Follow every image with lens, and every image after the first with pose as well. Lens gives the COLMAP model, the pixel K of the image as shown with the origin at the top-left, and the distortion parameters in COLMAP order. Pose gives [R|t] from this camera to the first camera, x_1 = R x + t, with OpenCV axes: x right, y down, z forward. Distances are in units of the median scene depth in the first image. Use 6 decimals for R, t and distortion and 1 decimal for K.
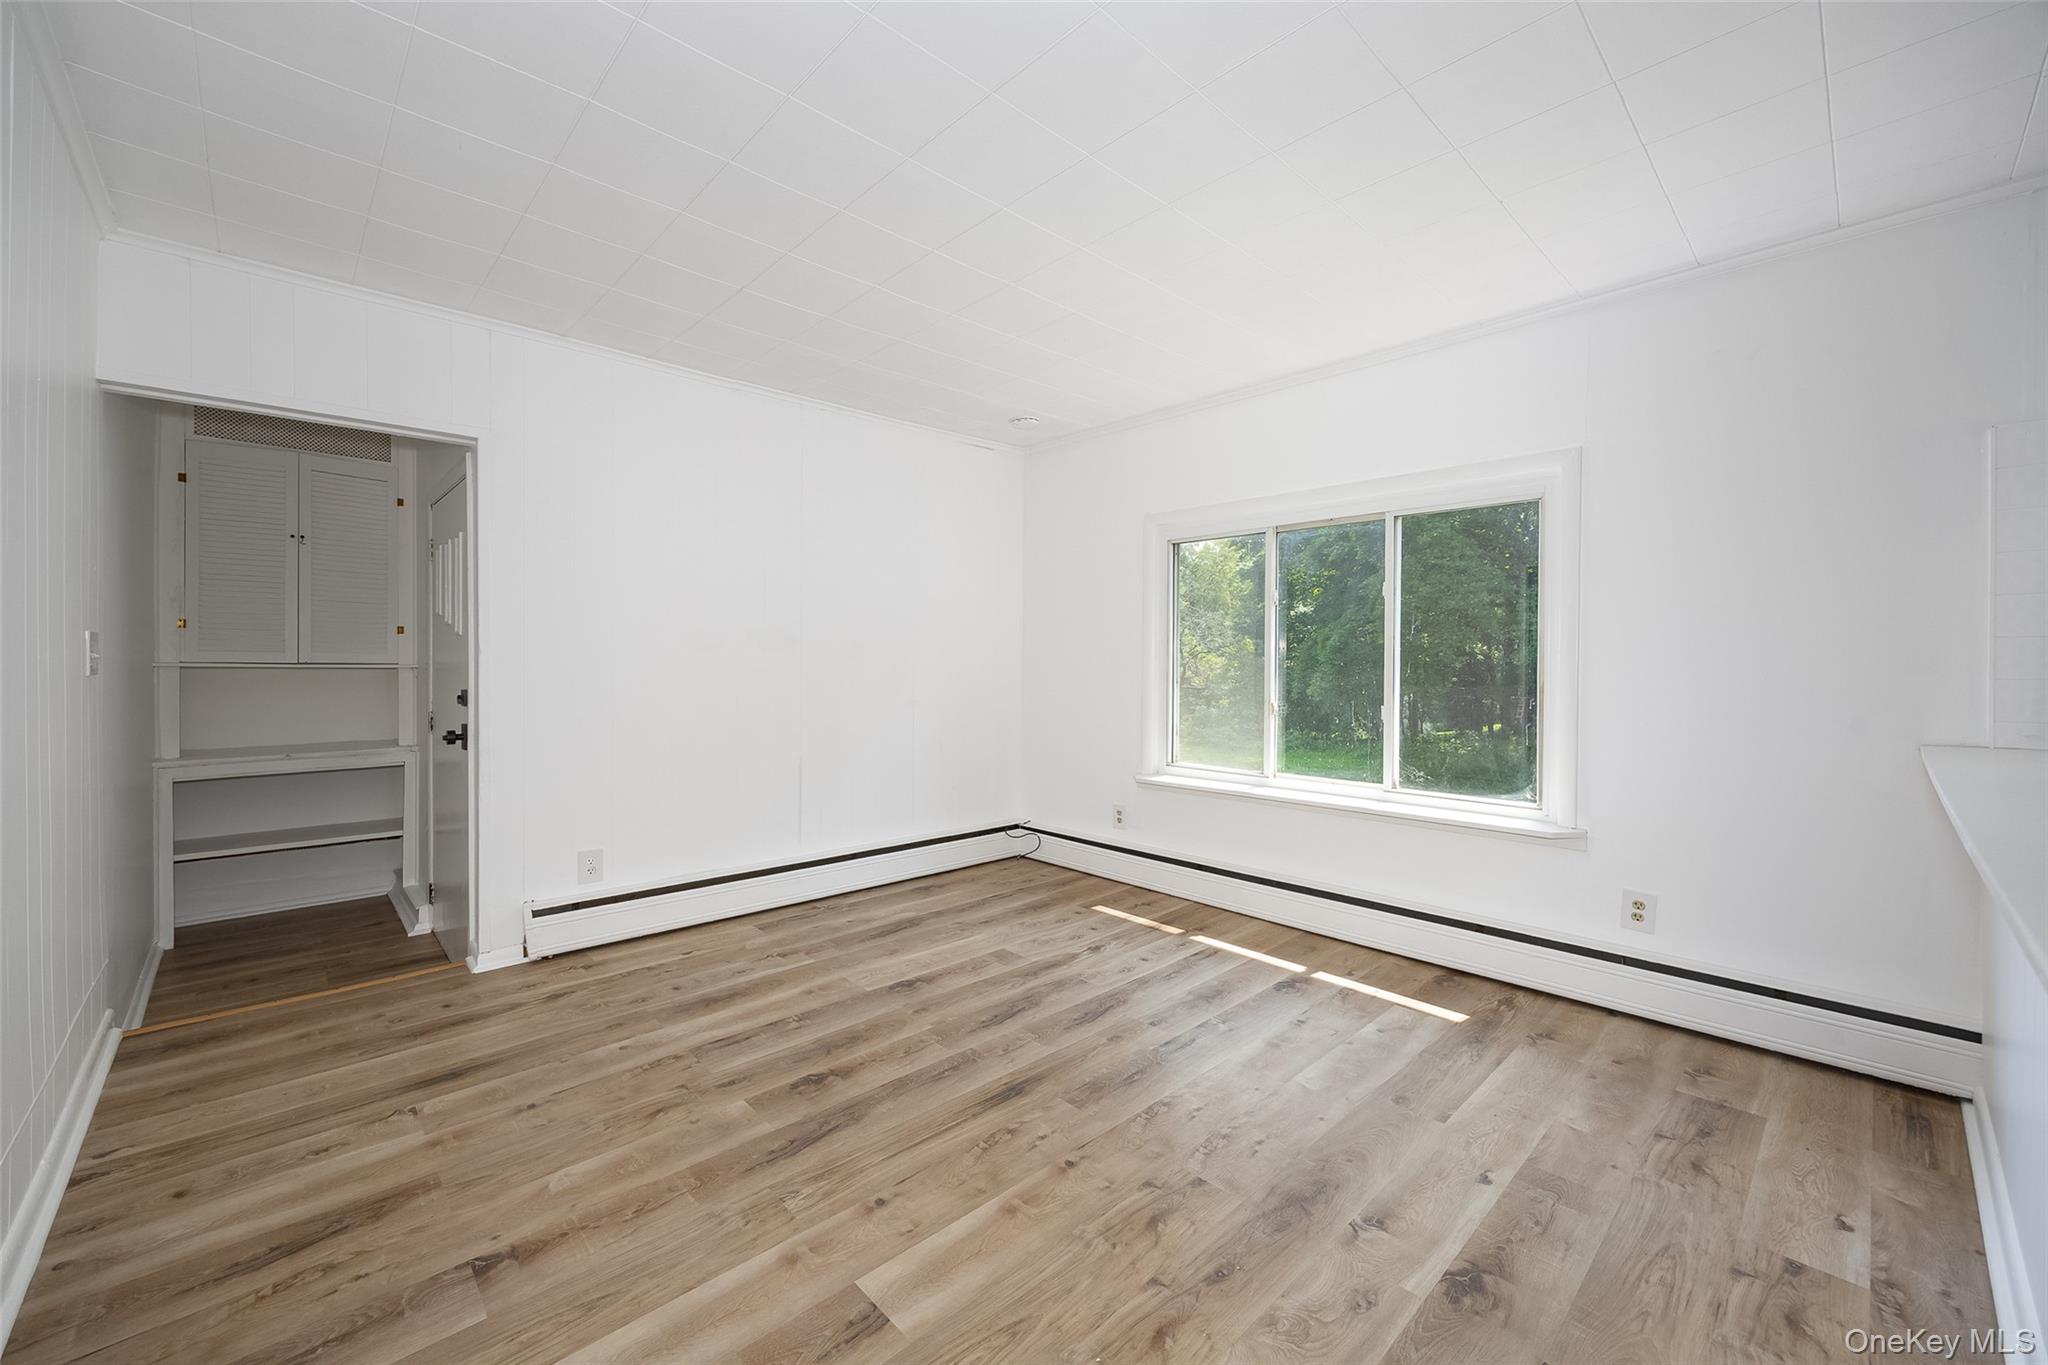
lens RADIAL K [[807.8, 0, 1025.8], [0, 807.8, 662.1], [0, 0, 1]] dist [0.000121, -0.000092]
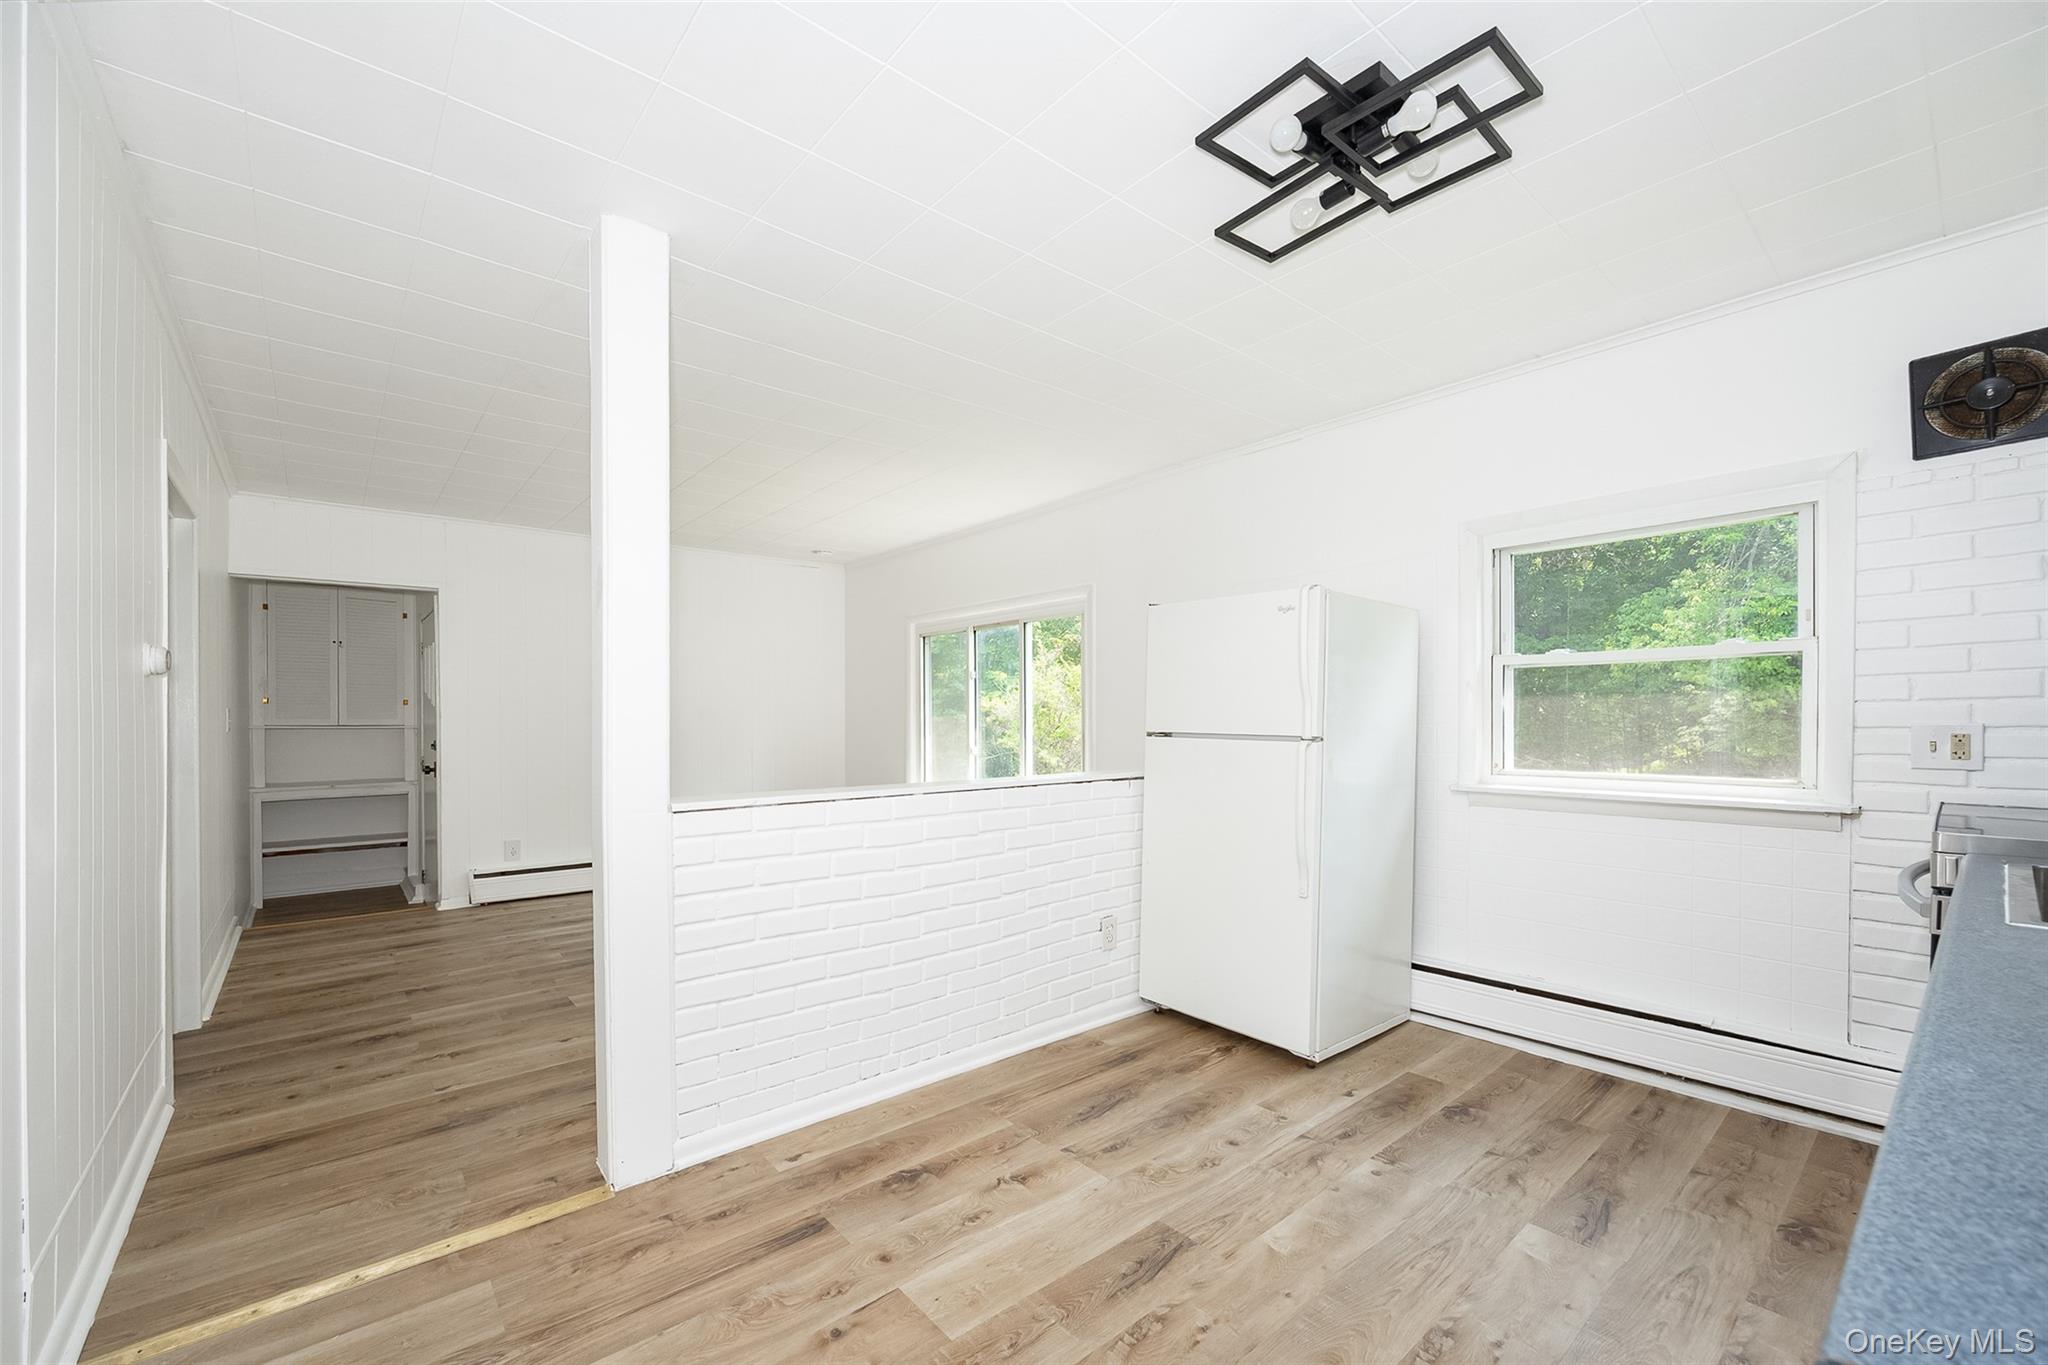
lens RADIAL K [[796.4, 0, 1013.7], [0, 796.4, 714.4], [0, 0, 1]] dist [-0.004393, -0.000292]
pose [[0.999241, -0.010536, -0.037501, 0.629479], [0.010344, 0.999932, -0.005308, 0.002181], [0.037555, 0.004916, 0.999282, -0.658062]]
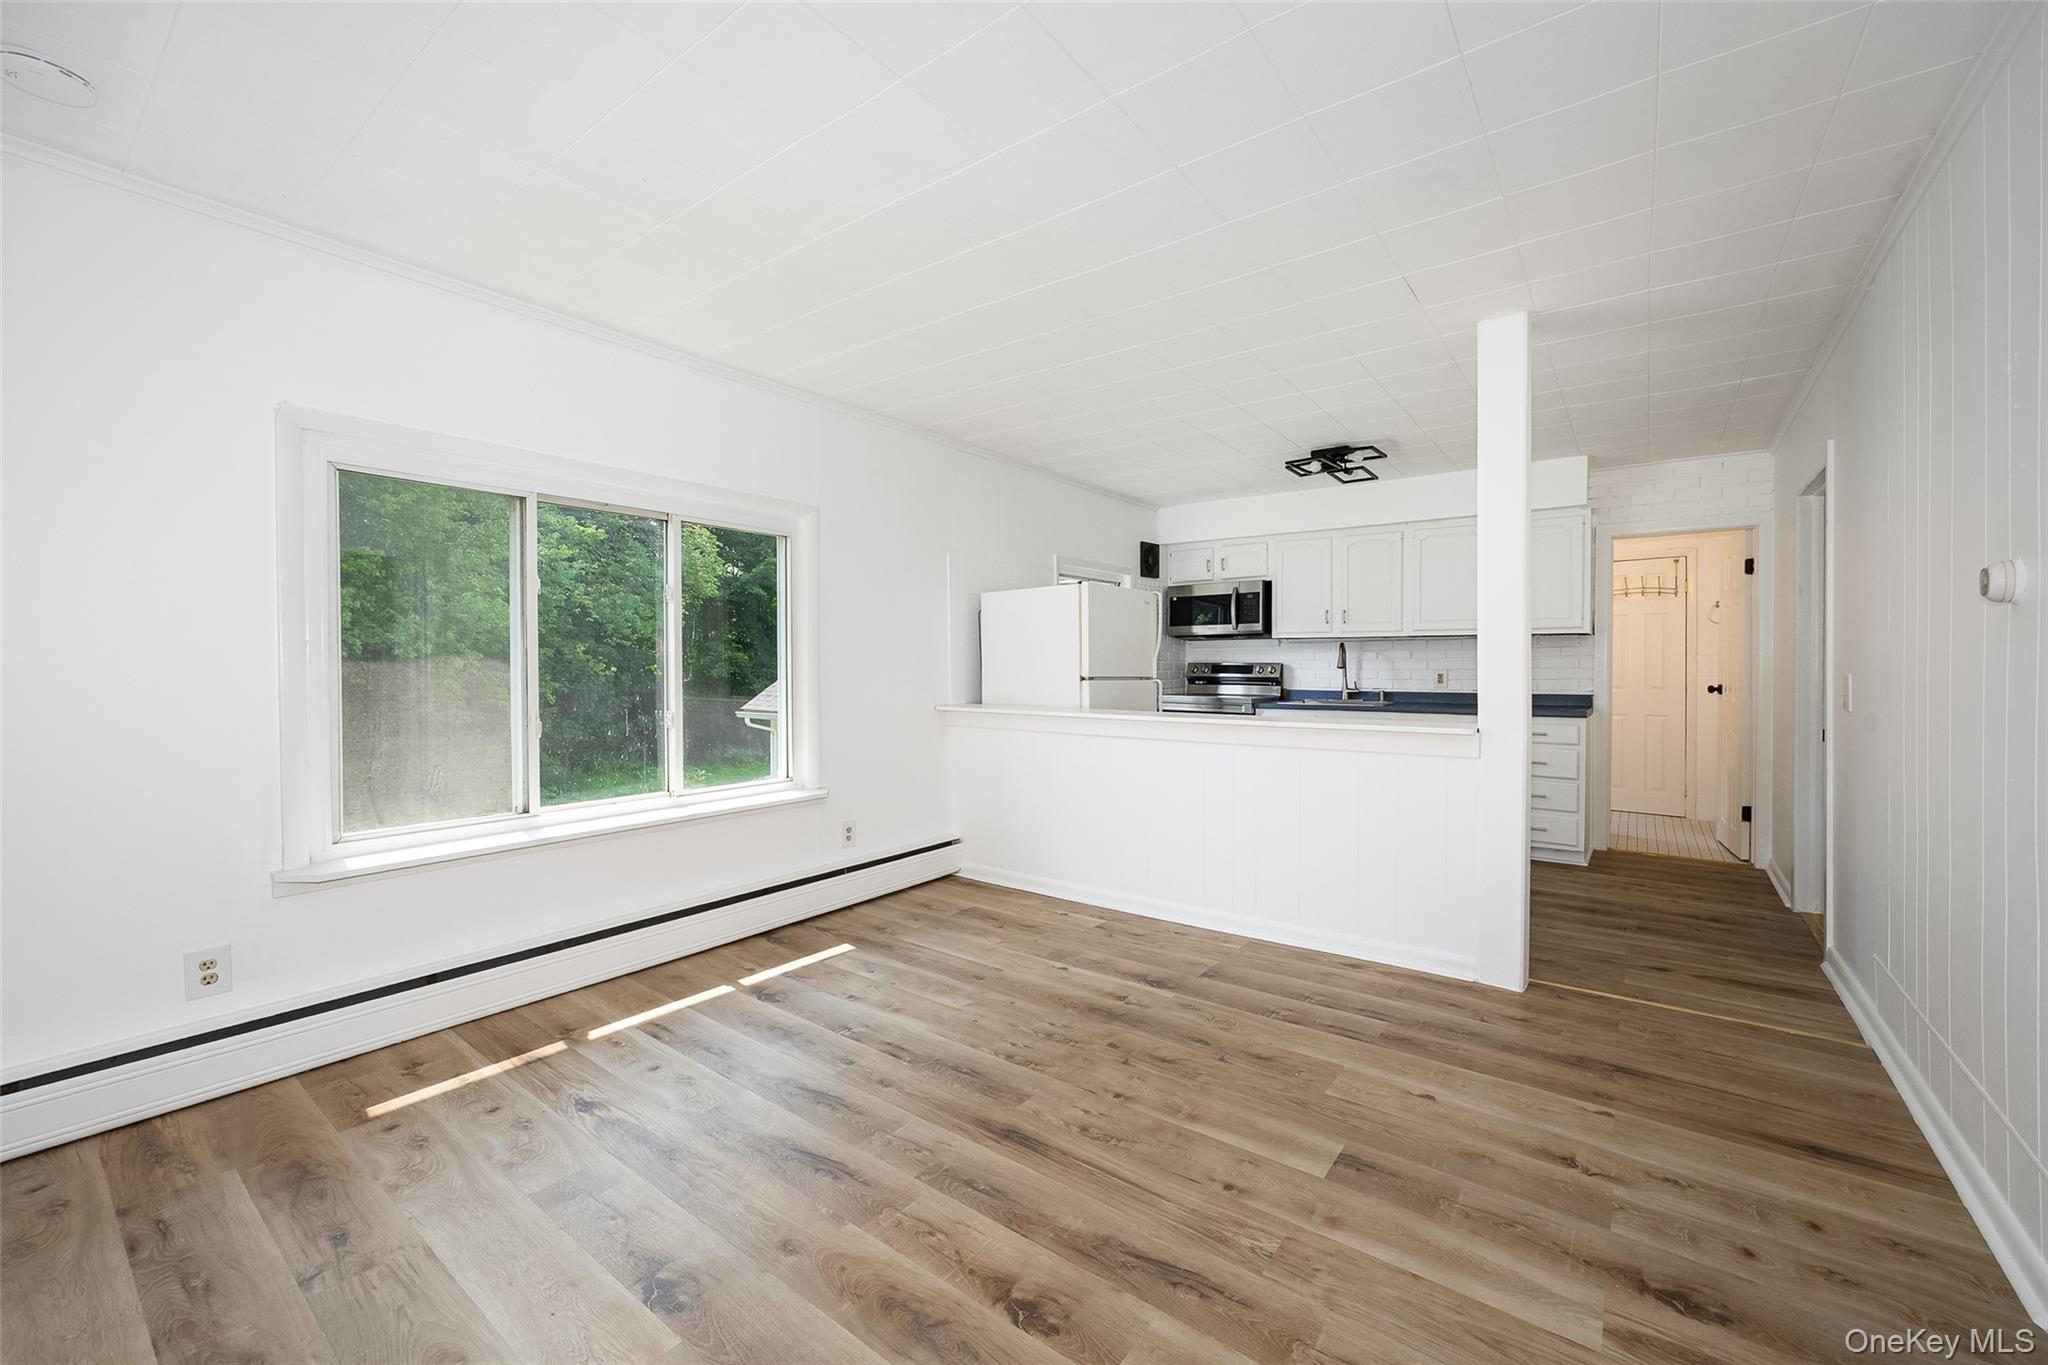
lens RADIAL K [[807.8, 0, 1025.8], [0, 807.8, 662.1], [0, 0, 1]] dist [0.000121, -0.000092]
pose [[-0.162955, 0.000669, 0.986633, -0.750524], [0.000602, 1.000000, -0.000579, -0.004807], [-0.986633, 0.000500, -0.162955, 0.919658]]
